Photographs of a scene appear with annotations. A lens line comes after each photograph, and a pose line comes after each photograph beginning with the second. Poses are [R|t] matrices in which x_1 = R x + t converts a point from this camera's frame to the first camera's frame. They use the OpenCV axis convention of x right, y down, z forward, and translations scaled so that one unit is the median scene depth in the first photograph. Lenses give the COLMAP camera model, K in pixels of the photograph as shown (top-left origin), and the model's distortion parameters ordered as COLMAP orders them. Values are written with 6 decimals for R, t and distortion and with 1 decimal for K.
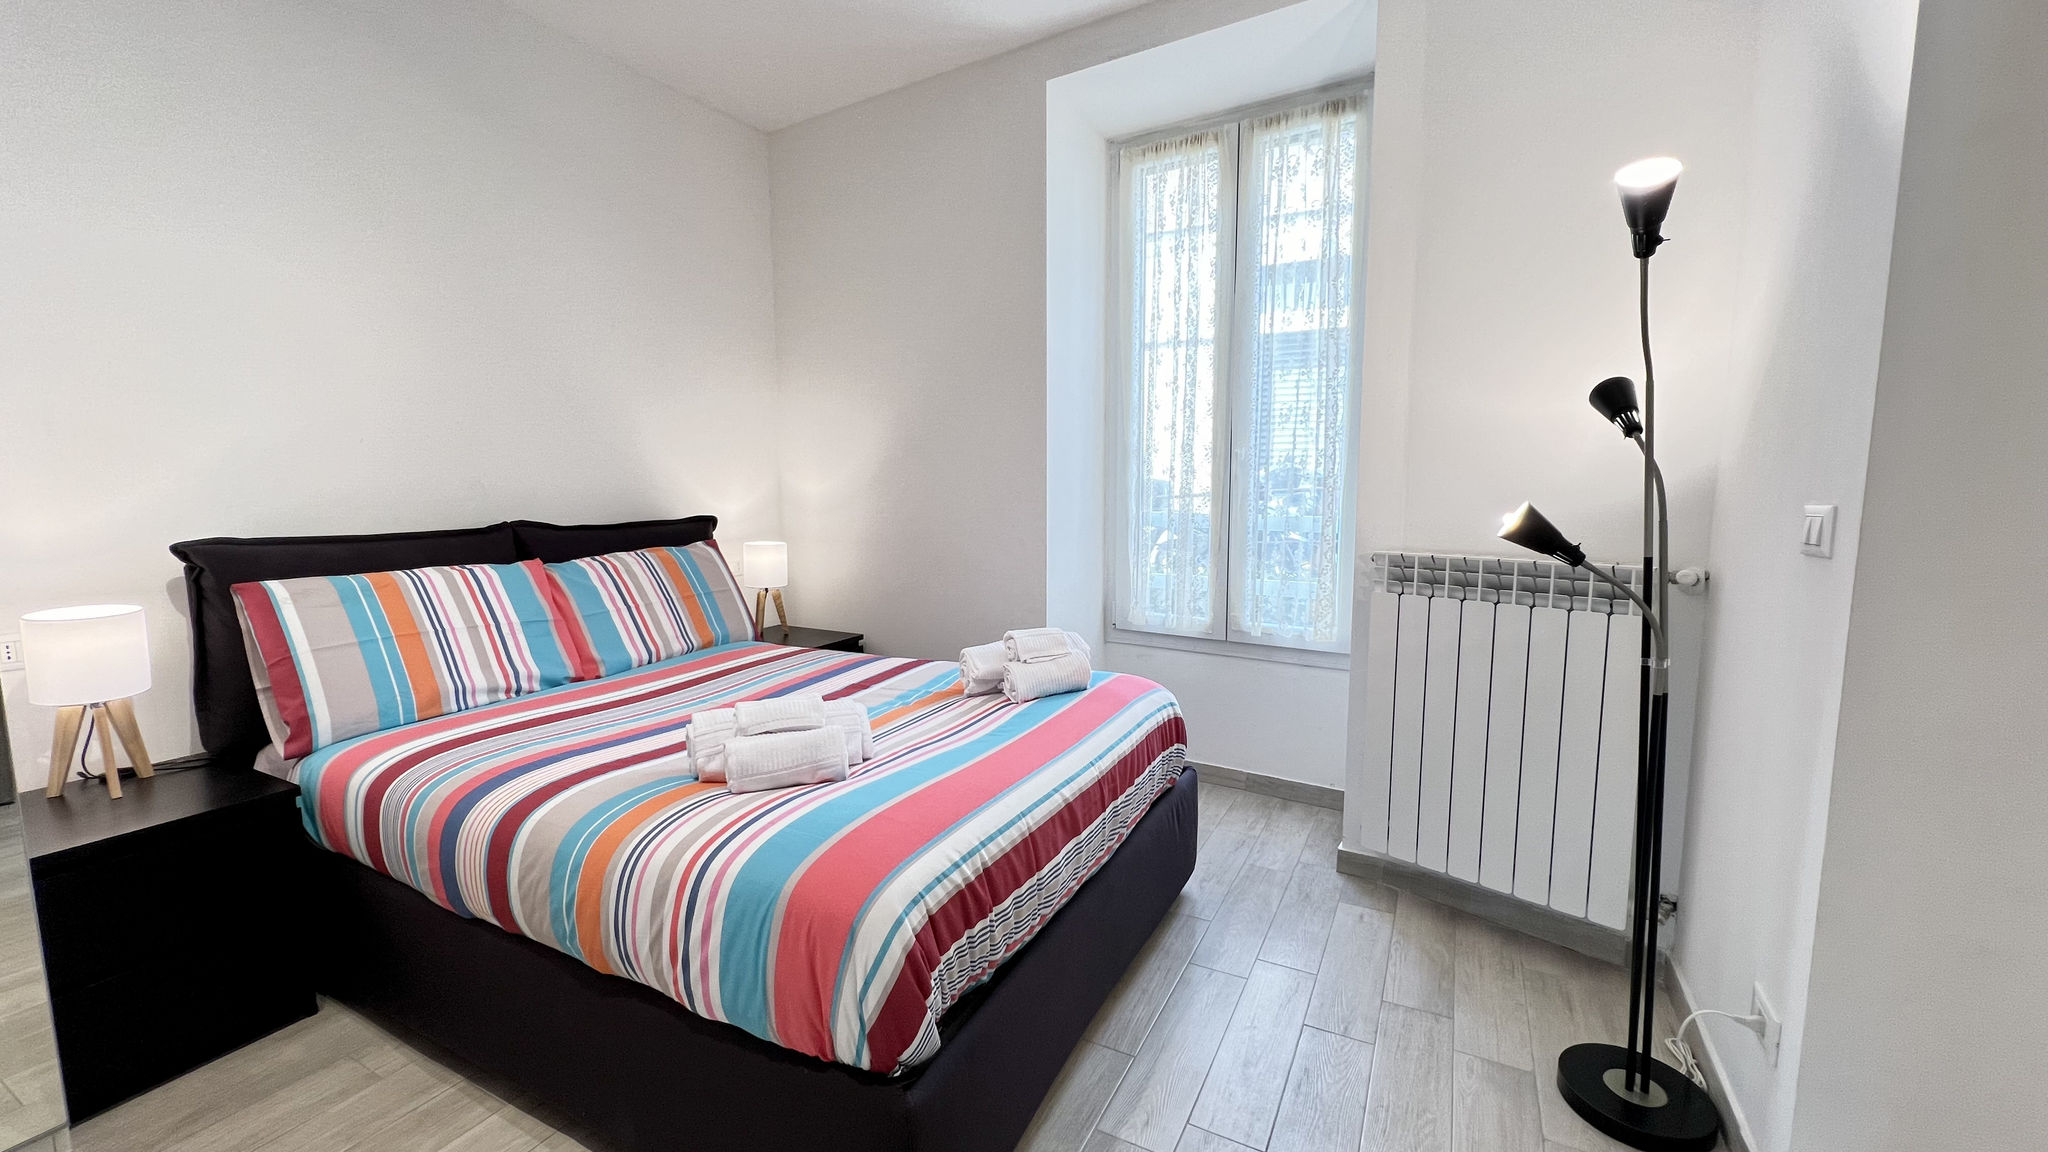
lens RADIAL K [[819.6, 0, 1018.6], [0, 819.6, 566.0], [0, 0, 1]] dist [-0.002402, -0.000277]
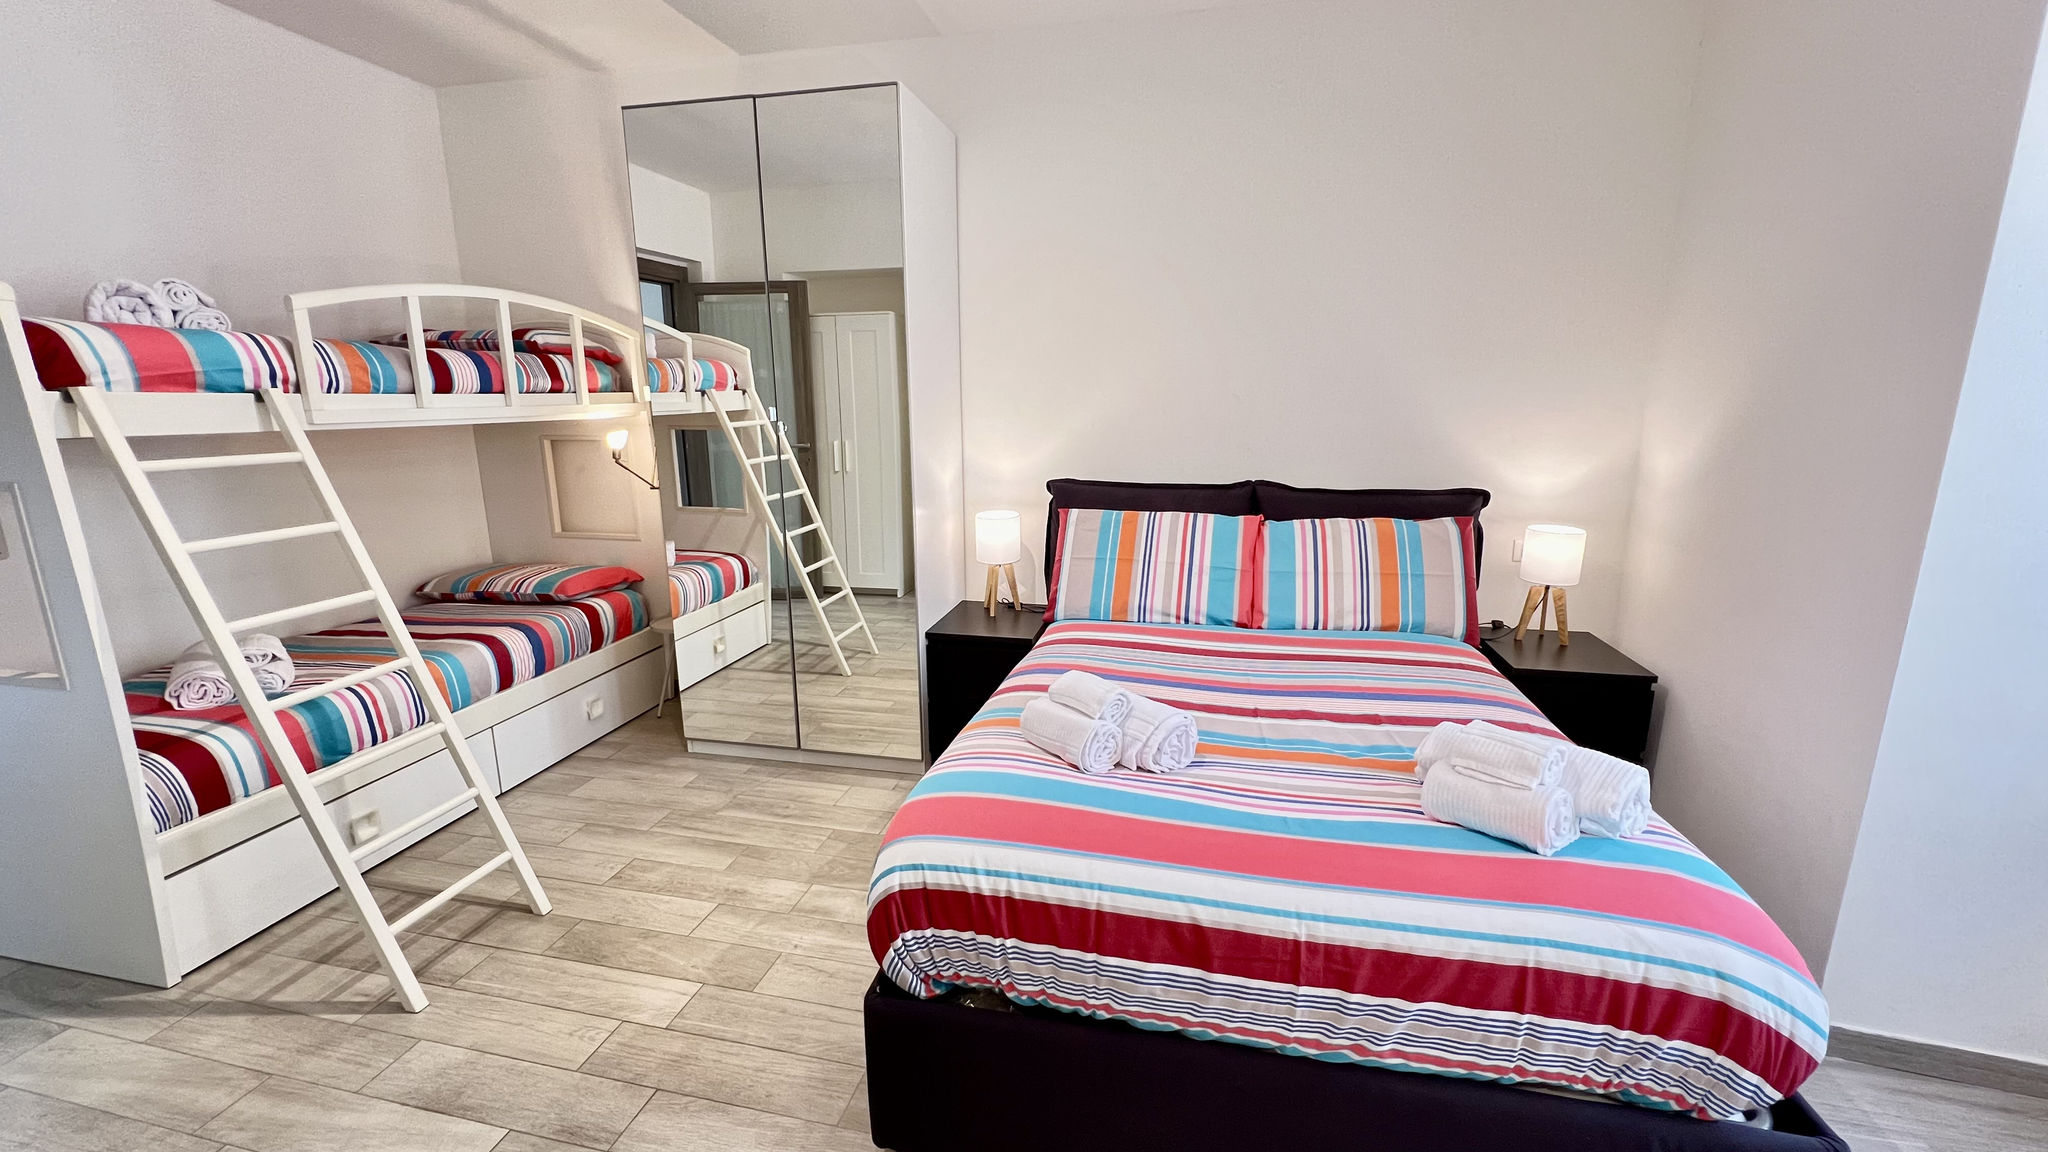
lens RADIAL K [[819.6, 0, 1024.0], [0, 819.6, 563.4], [0, 0, 1]] dist [-0.002402, -0.000277]
pose [[0.259936, 0.194908, -0.945751, 0.563781], [-0.099418, 0.979614, 0.174563, -0.144374], [0.960494, 0.048649, 0.274014, 0.478260]]
